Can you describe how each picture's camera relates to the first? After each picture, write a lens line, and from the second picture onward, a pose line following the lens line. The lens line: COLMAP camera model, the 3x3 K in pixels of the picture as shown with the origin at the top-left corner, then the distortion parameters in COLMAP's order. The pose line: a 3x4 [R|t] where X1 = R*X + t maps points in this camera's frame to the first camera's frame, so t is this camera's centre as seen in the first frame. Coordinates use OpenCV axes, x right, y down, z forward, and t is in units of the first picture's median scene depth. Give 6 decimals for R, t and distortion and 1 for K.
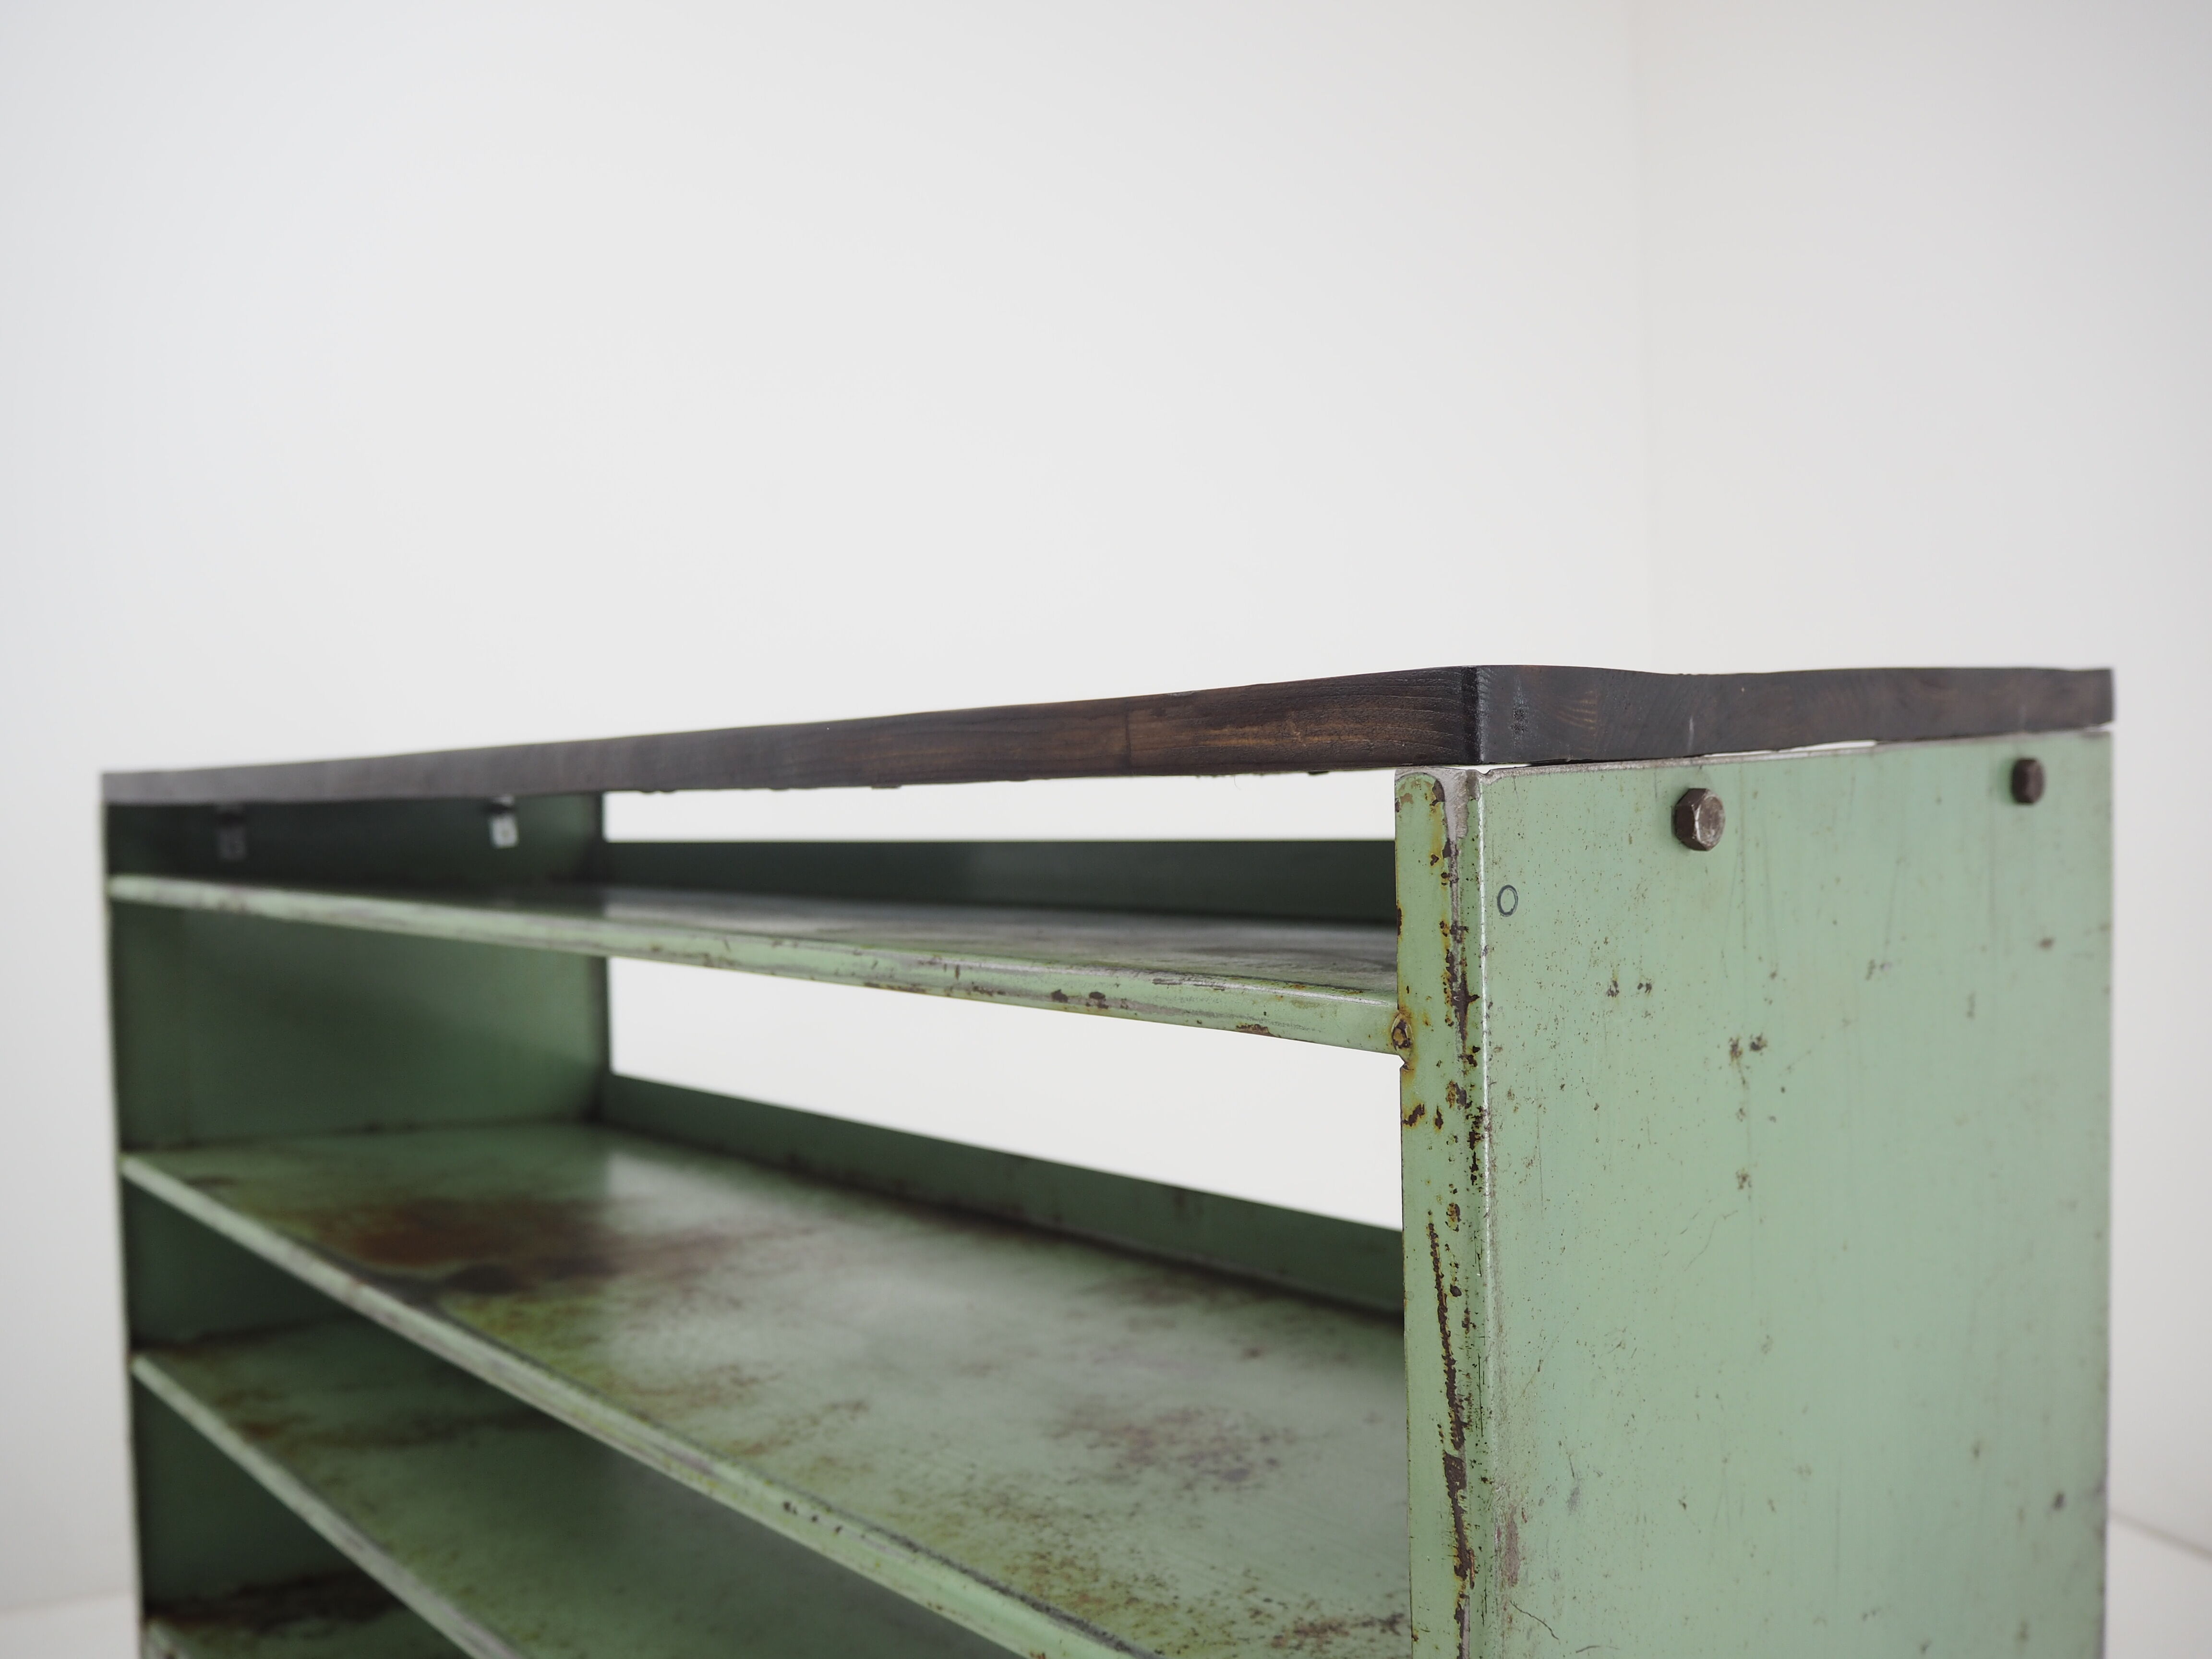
lens RADIAL K [[1836.4, 0, 1099.7], [0, 1836.4, 840.4], [0, 0, 1]] dist [-0.041630, -0.012840]
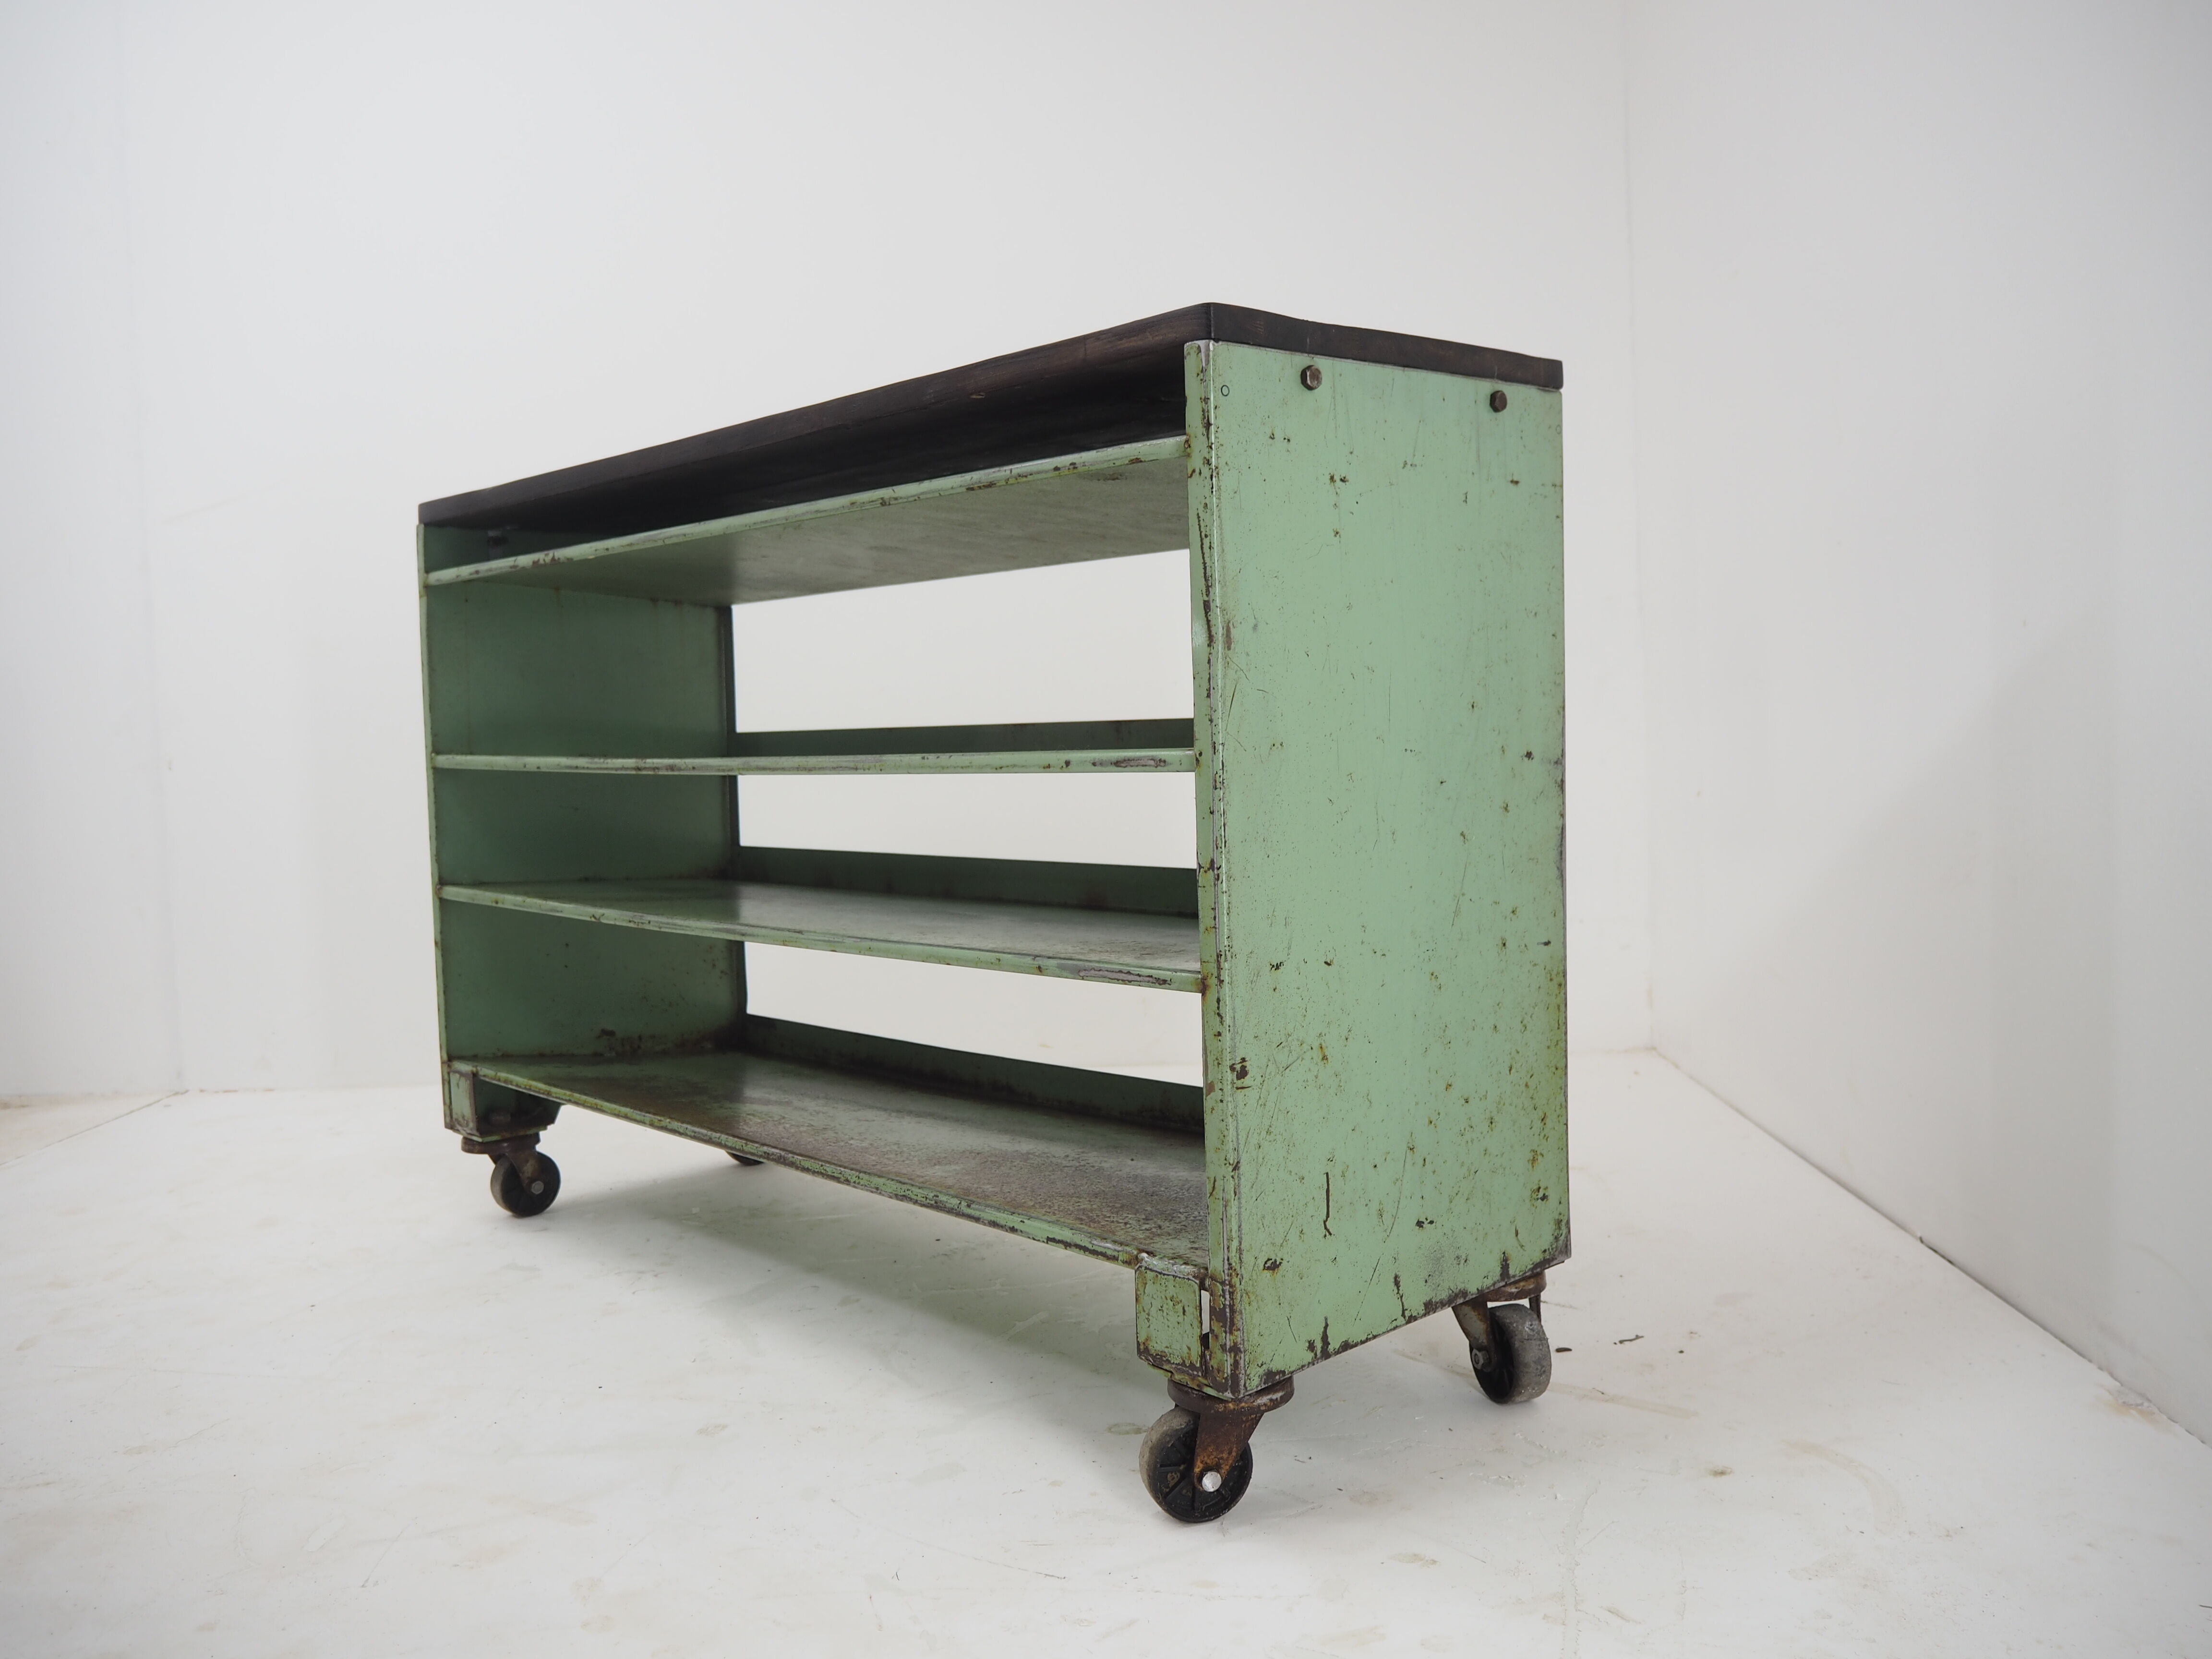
lens RADIAL K [[1836.4, 0, 1112.1], [0, 1836.4, 822.1], [0, 0, 1]] dist [-0.041630, -0.012840]
pose [[0.999812, 0.003587, 0.019081, 0.004462], [-0.004023, 0.999731, 0.022854, 0.570452], [-0.018994, -0.022927, 0.999557, -1.617399]]
